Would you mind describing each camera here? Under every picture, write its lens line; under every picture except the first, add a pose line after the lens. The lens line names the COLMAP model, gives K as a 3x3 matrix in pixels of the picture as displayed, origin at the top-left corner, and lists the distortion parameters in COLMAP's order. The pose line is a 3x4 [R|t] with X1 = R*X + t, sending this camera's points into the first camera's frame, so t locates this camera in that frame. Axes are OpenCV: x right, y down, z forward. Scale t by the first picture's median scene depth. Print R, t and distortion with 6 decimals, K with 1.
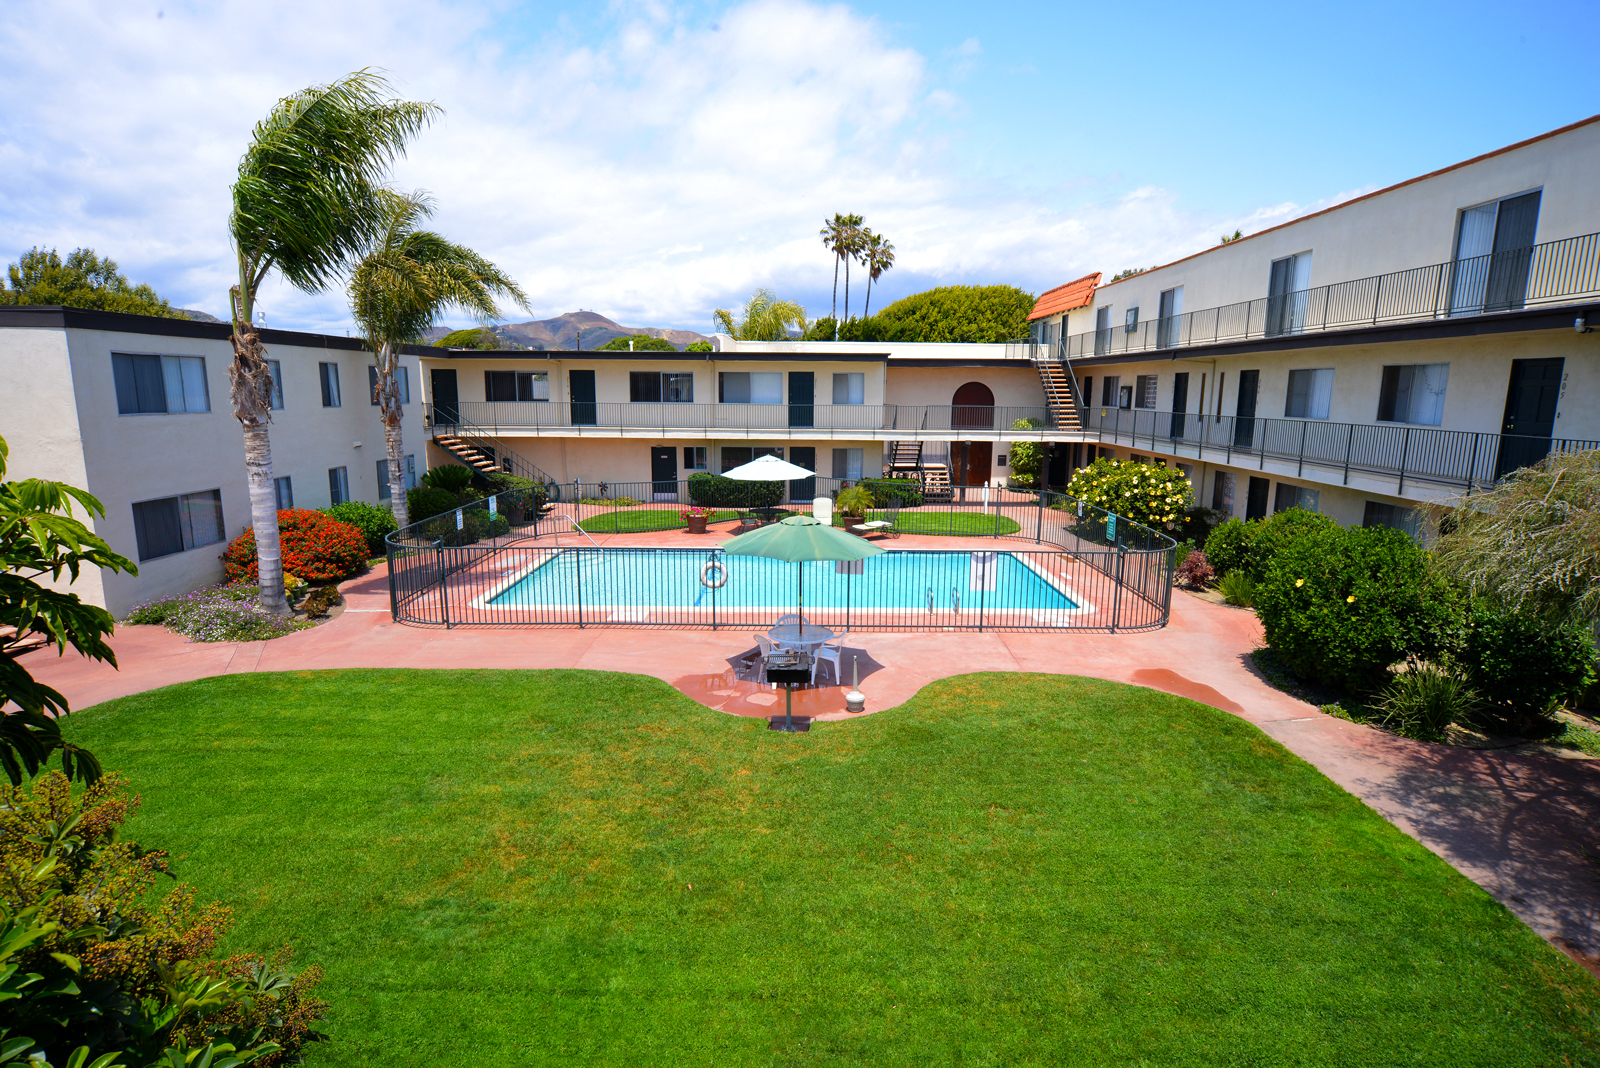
lens RADIAL K [[820.4, 0, 792.1], [0, 820.4, 530.2], [0, 0, 1]] dist [-0.000312, 0.001424]
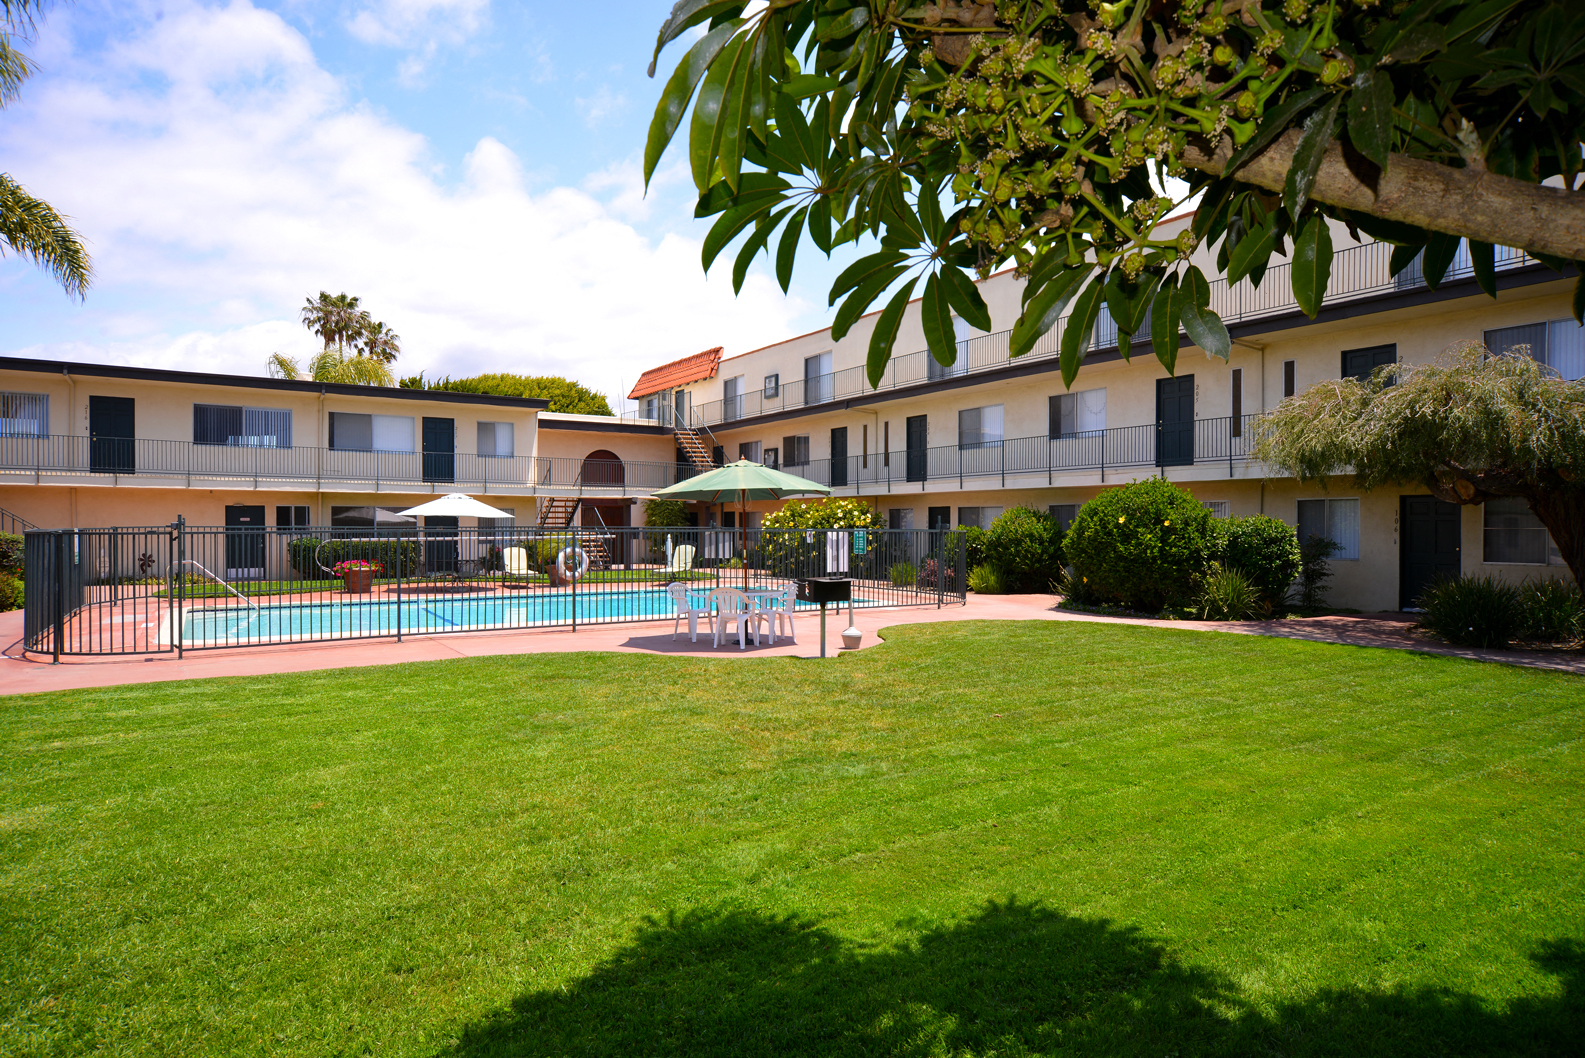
lens RADIAL K [[907.8, 0, 792.3], [0, 907.8, 529.6], [0, 0, 1]] dist [0.011669, 0.000889]
pose [[0.837928, -0.011560, 0.545658, -0.192435], [0.099114, 0.986375, -0.131305, 0.076719], [-0.536706, 0.164106, 0.827657, 0.058111]]
